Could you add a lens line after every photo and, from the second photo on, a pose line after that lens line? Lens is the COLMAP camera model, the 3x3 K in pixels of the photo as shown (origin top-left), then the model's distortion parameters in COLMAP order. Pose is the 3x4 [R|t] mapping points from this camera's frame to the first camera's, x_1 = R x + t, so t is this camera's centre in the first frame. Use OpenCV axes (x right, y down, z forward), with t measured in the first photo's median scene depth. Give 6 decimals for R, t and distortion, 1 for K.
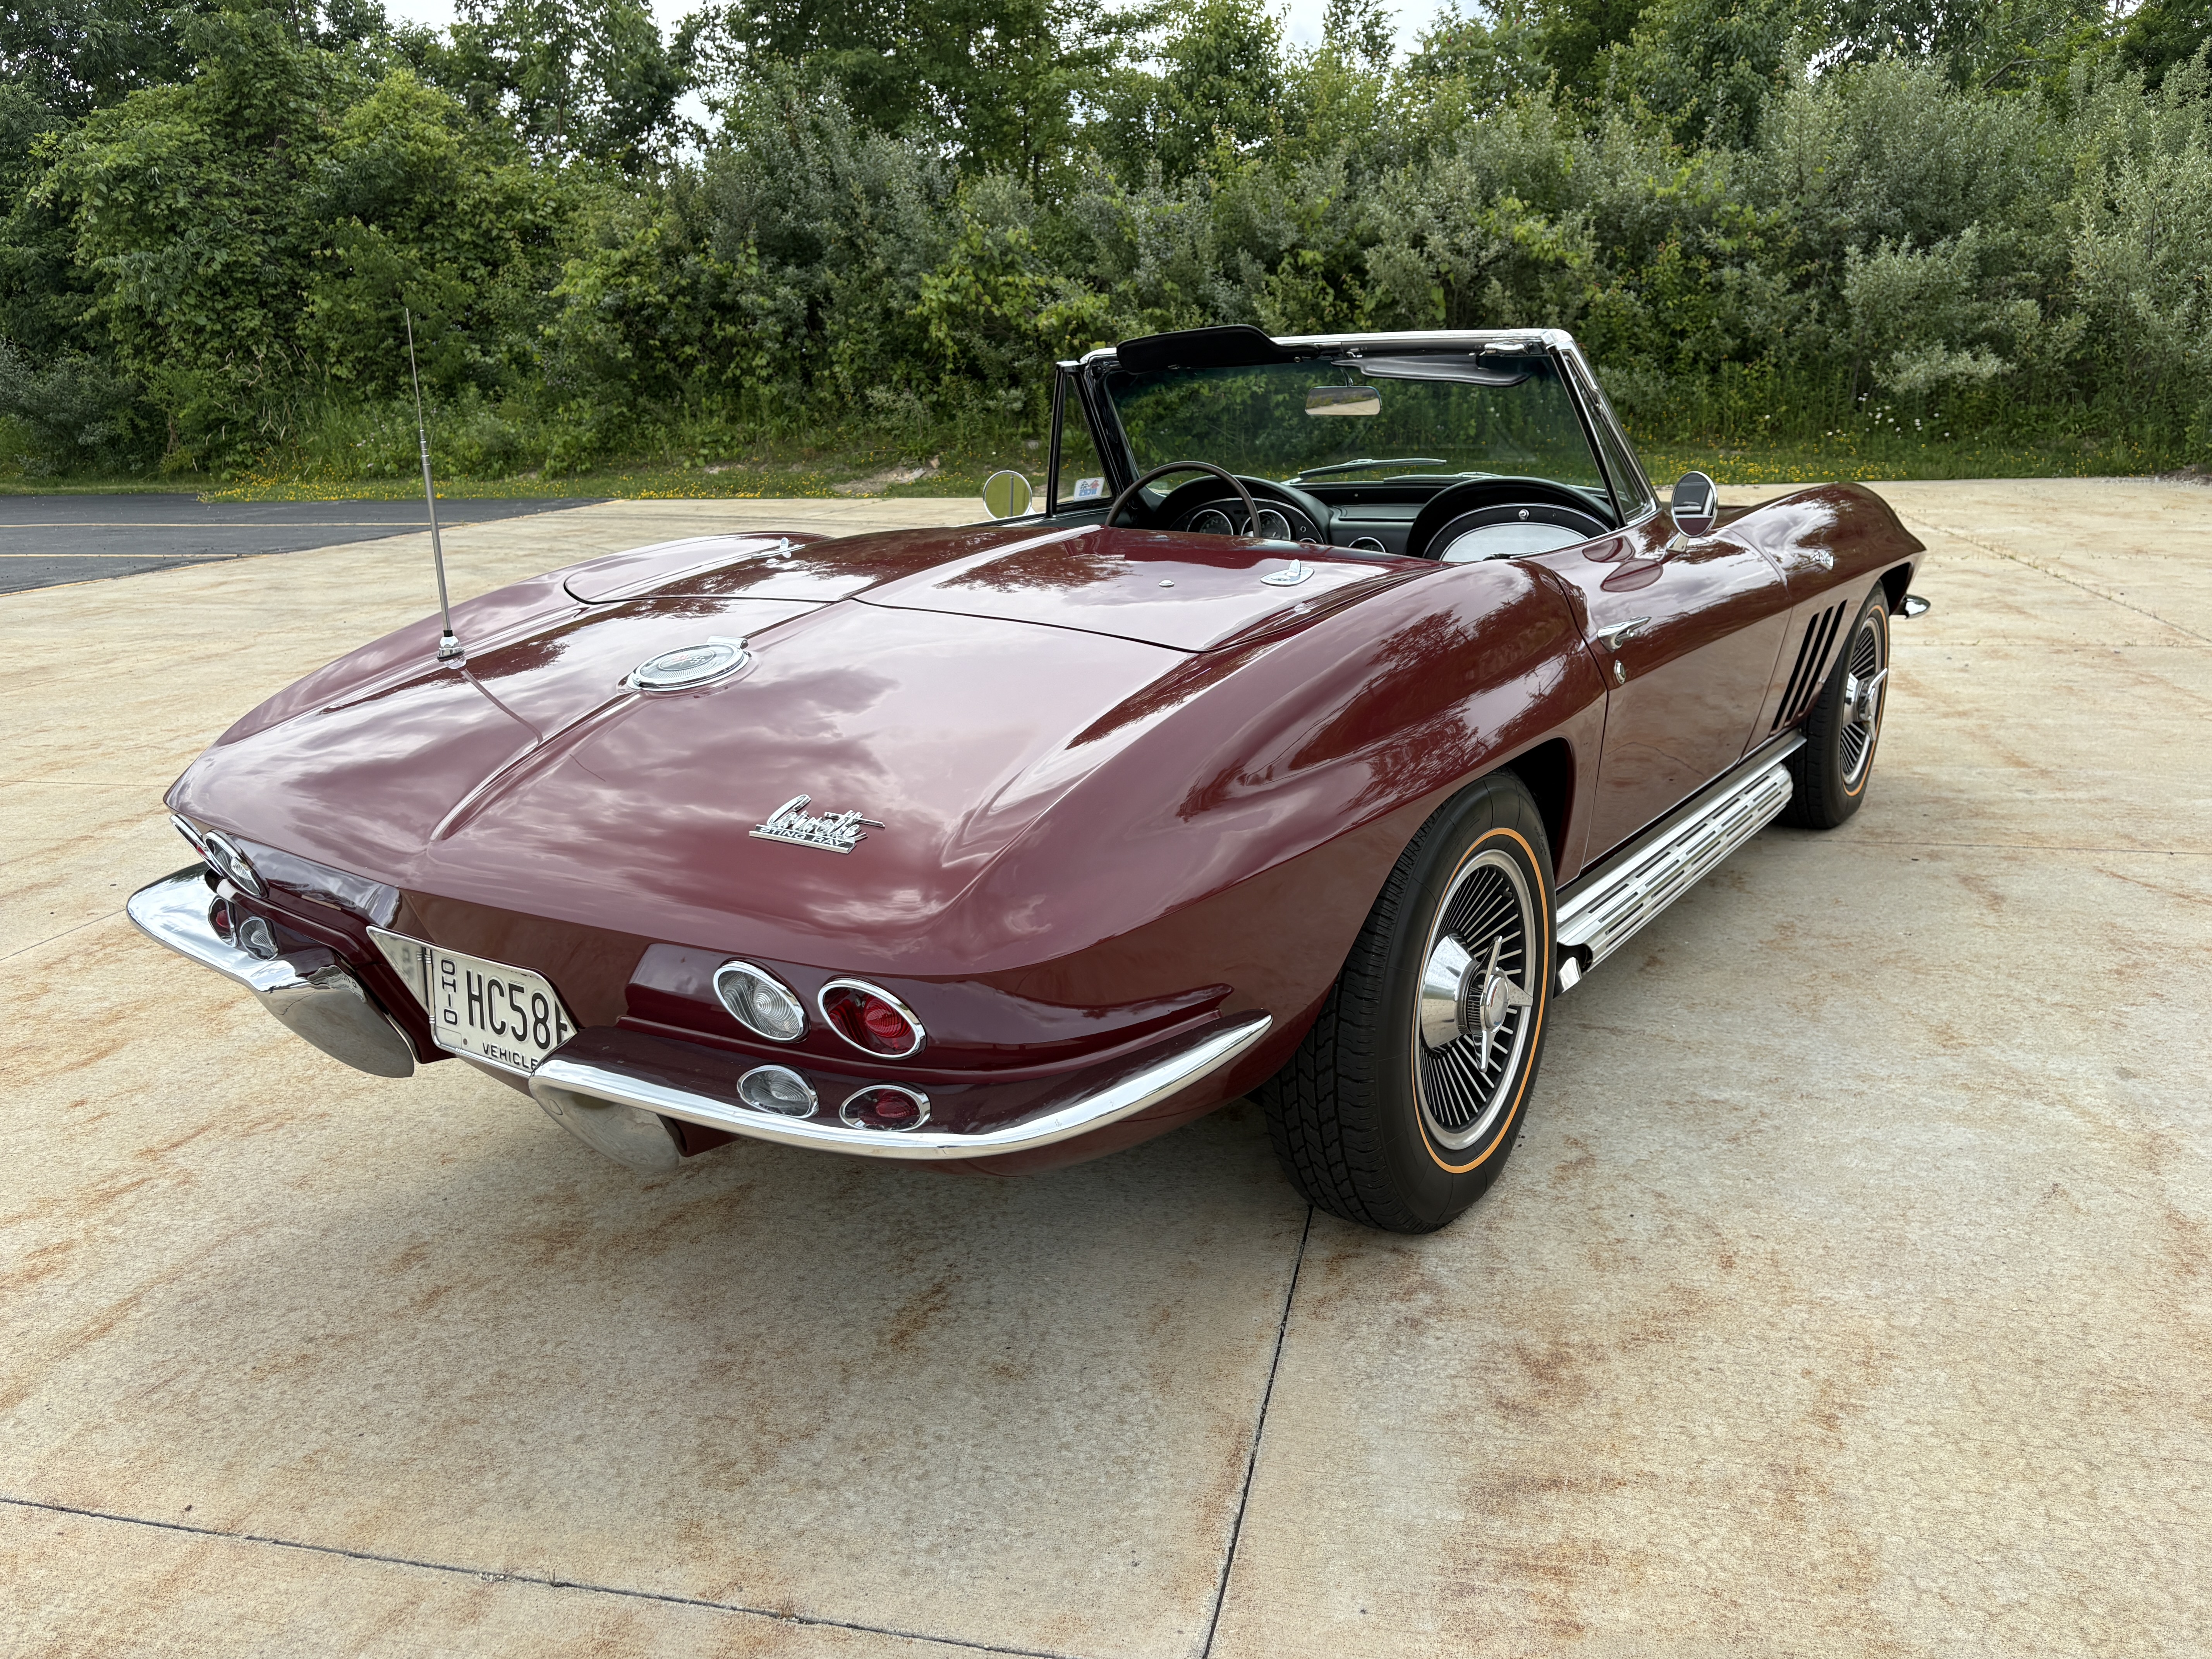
lens RADIAL K [[1707.6, 0, 1100.9], [0, 1707.6, 822.0], [0, 0, 1]] dist [0.082621, -0.092064]
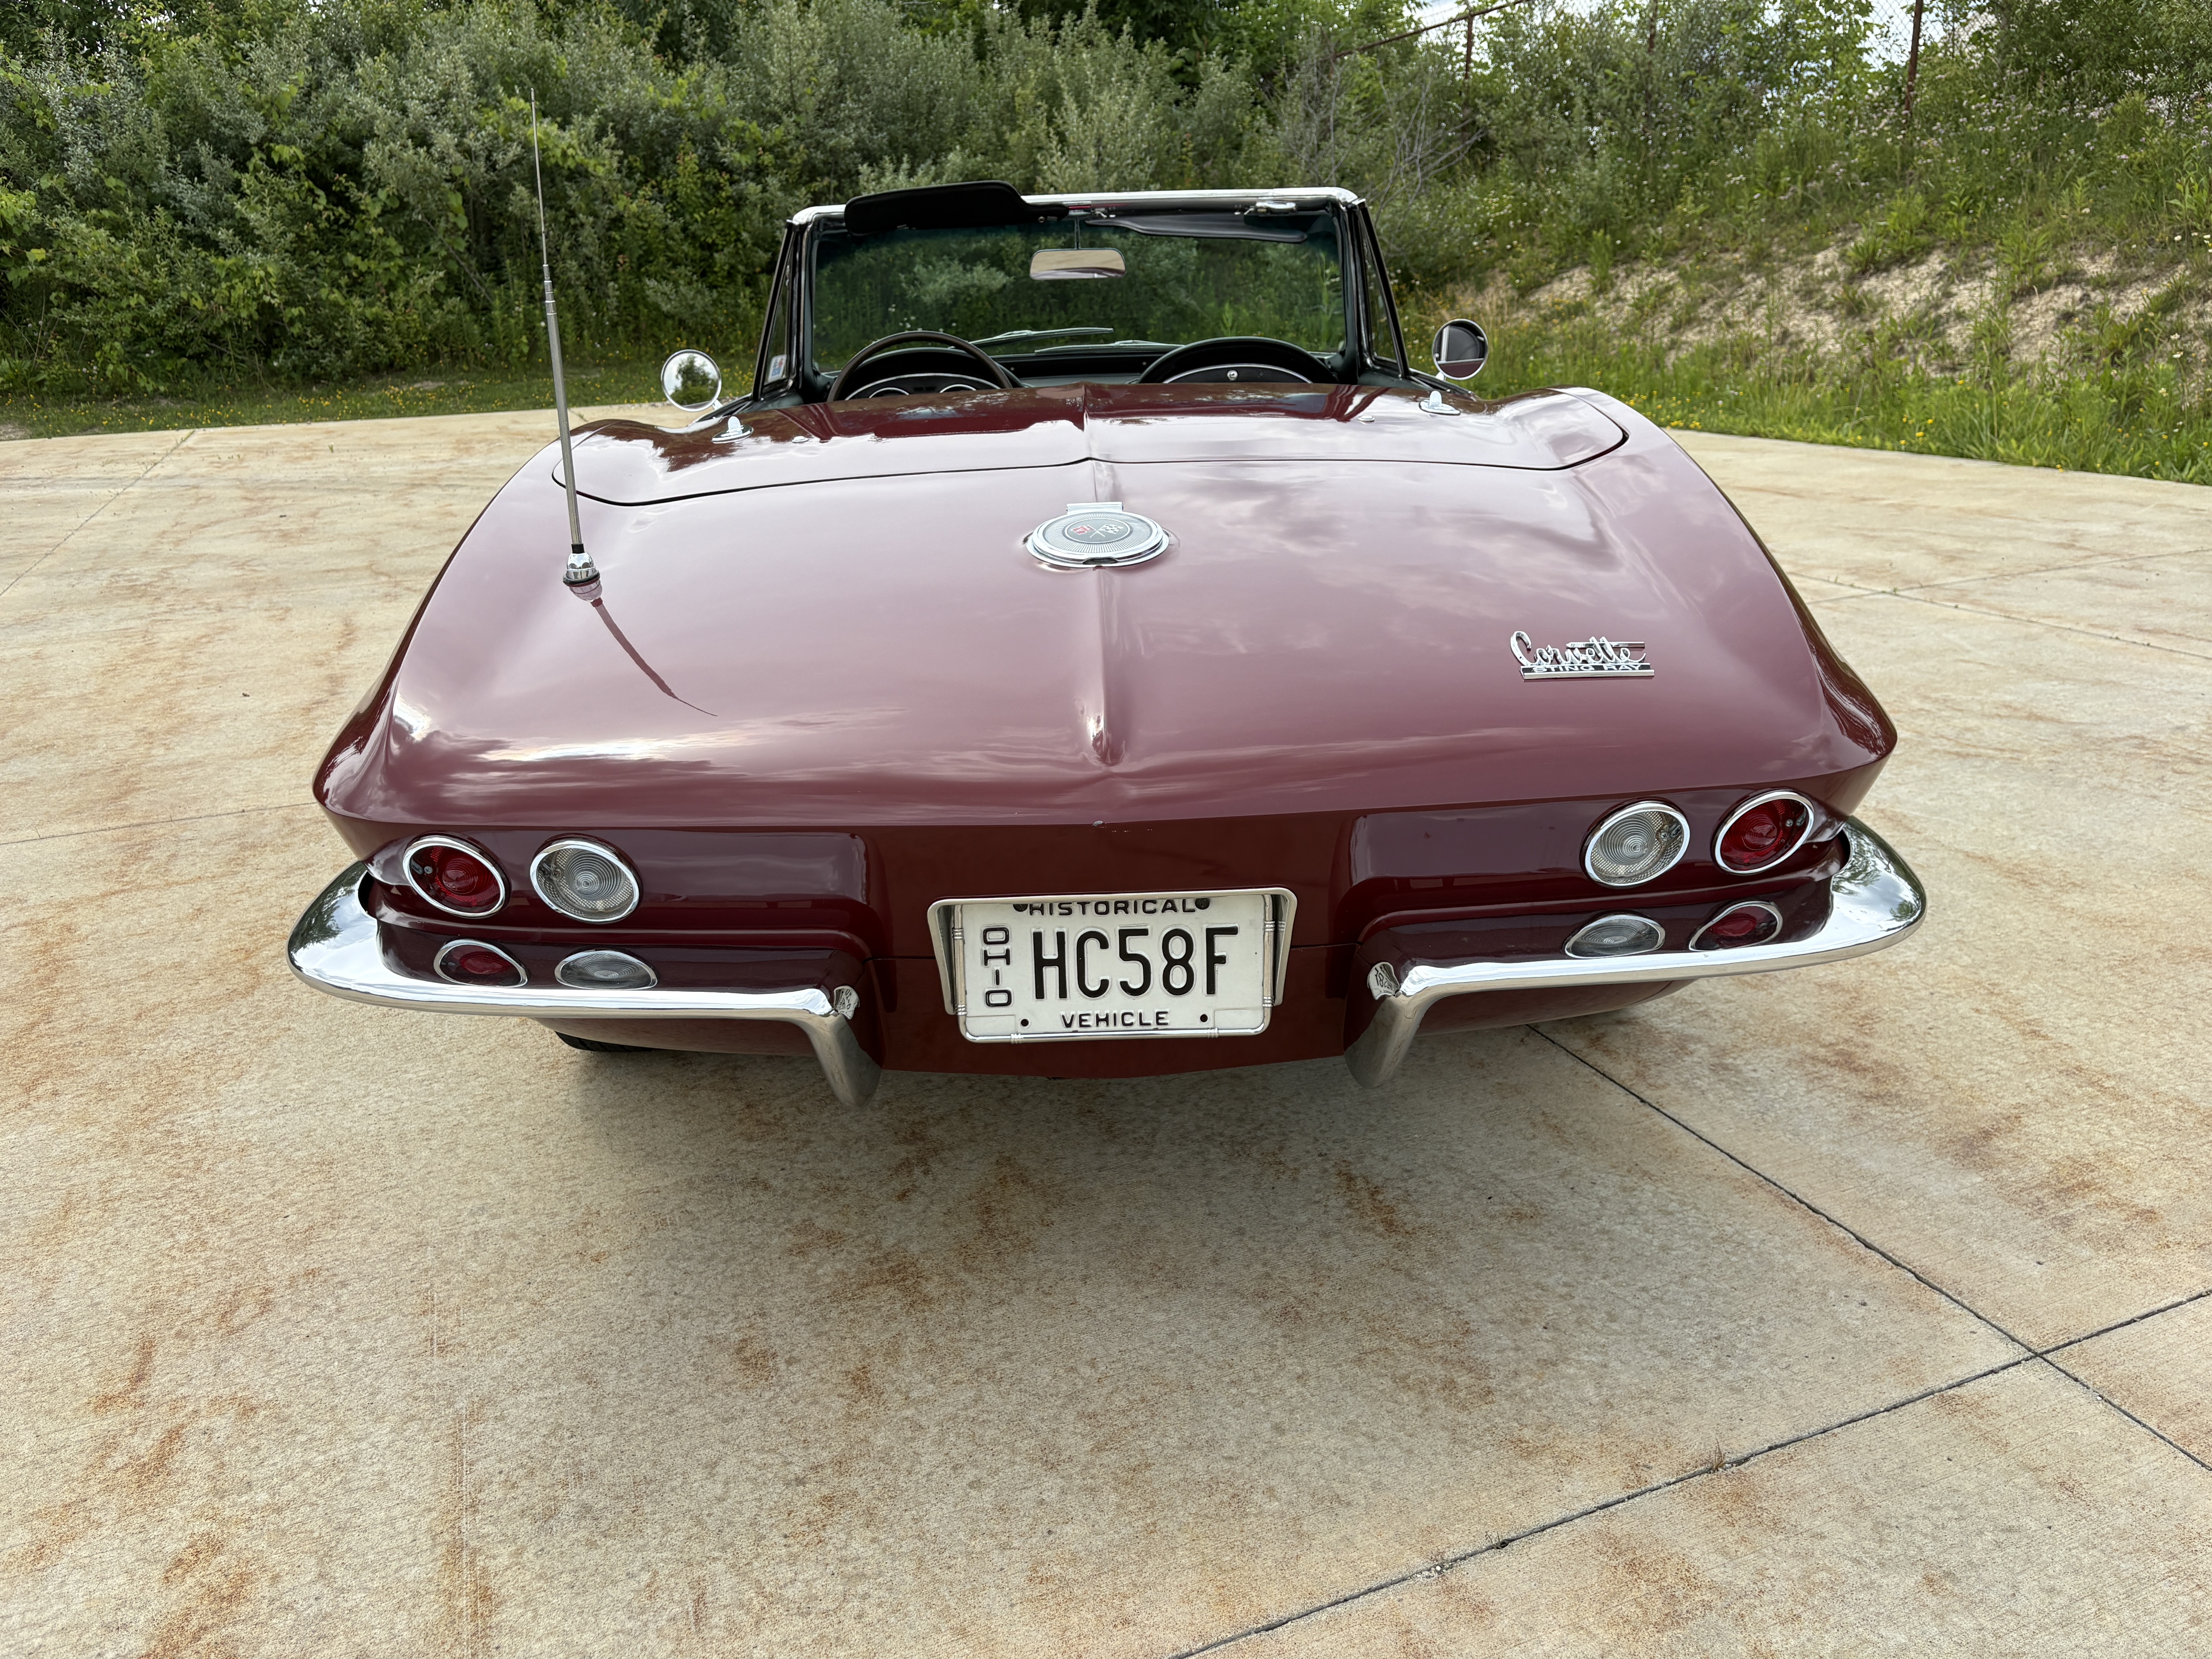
lens RADIAL K [[1707.6, 0, 1100.9], [0, 1707.6, 822.0], [0, 0, 1]] dist [0.082621, -0.092064]
pose [[0.806626, -0.184783, 0.561436, -0.103697], [0.163640, 0.982562, 0.088283, -0.003834], [-0.567959, 0.020662, 0.822798, 0.043900]]
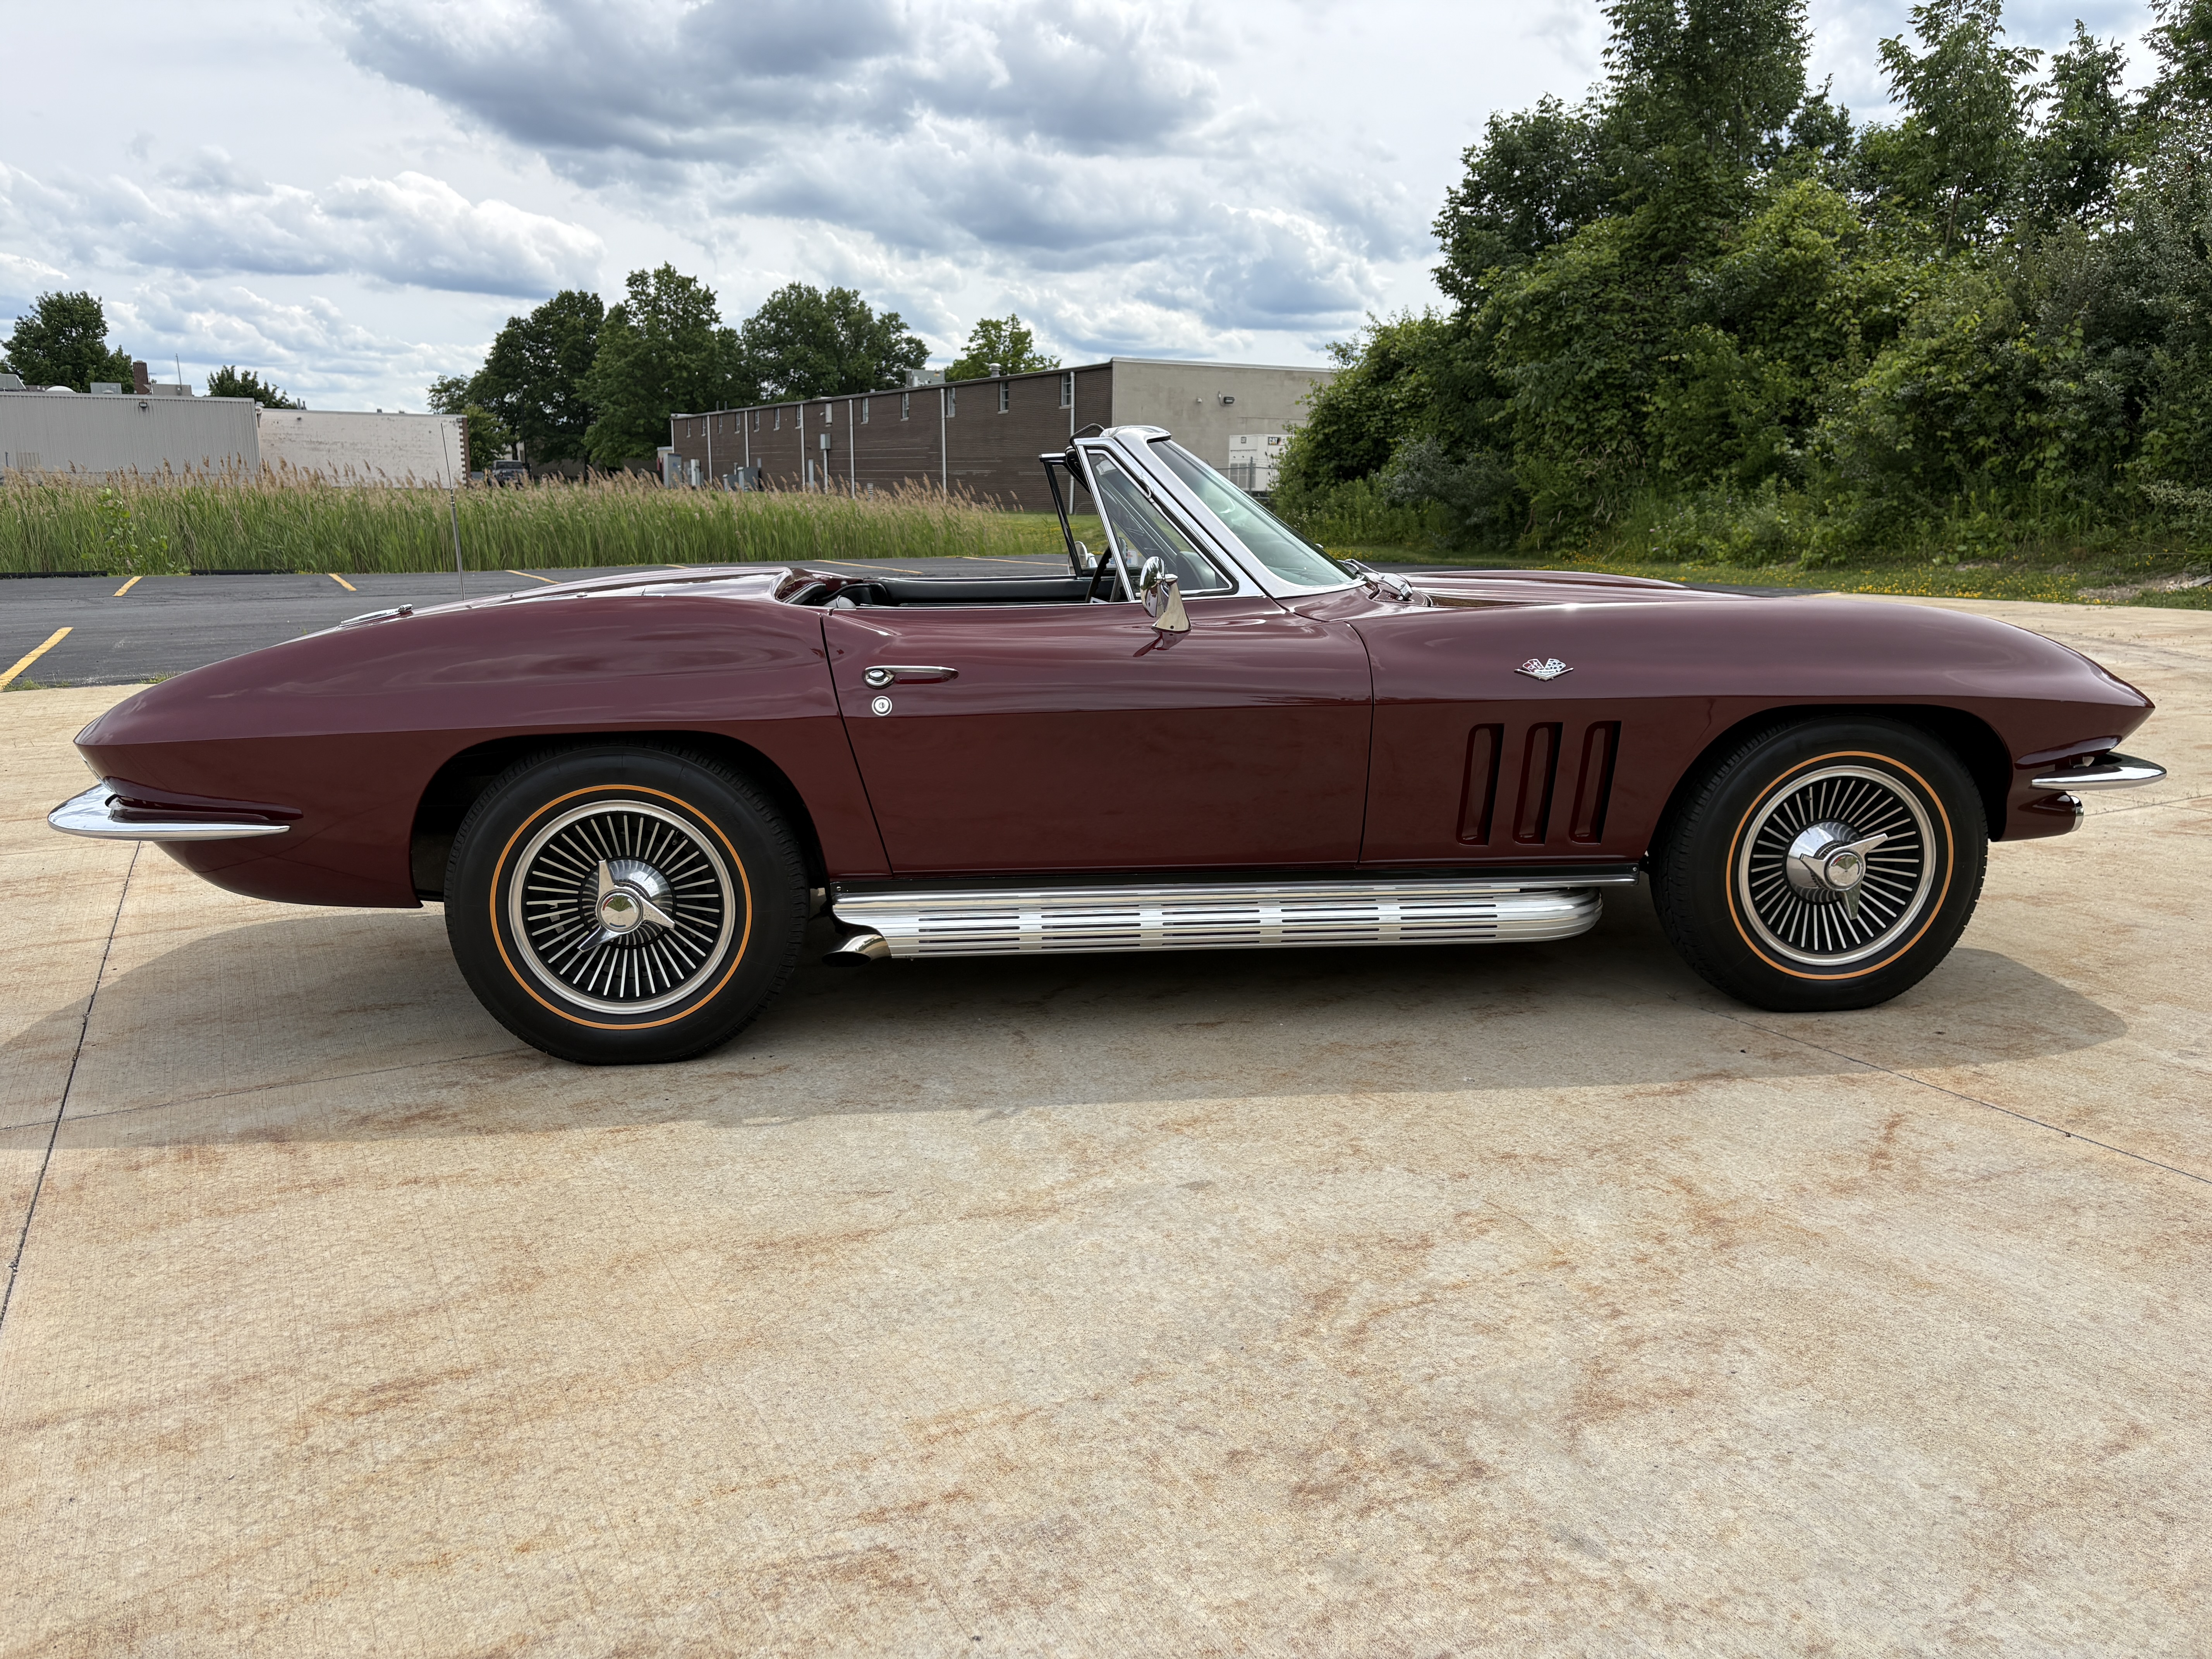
lens RADIAL K [[1675.4, 0, 1033.2], [0, 1675.4, 835.1], [0, 0, 1]] dist [0.011274, -0.002158]
pose [[0.643244, 0.173364, -0.745776, 0.168157], [-0.201555, 0.978015, 0.053506, -0.010694], [0.738656, 0.115897, 0.664044, 0.041939]]
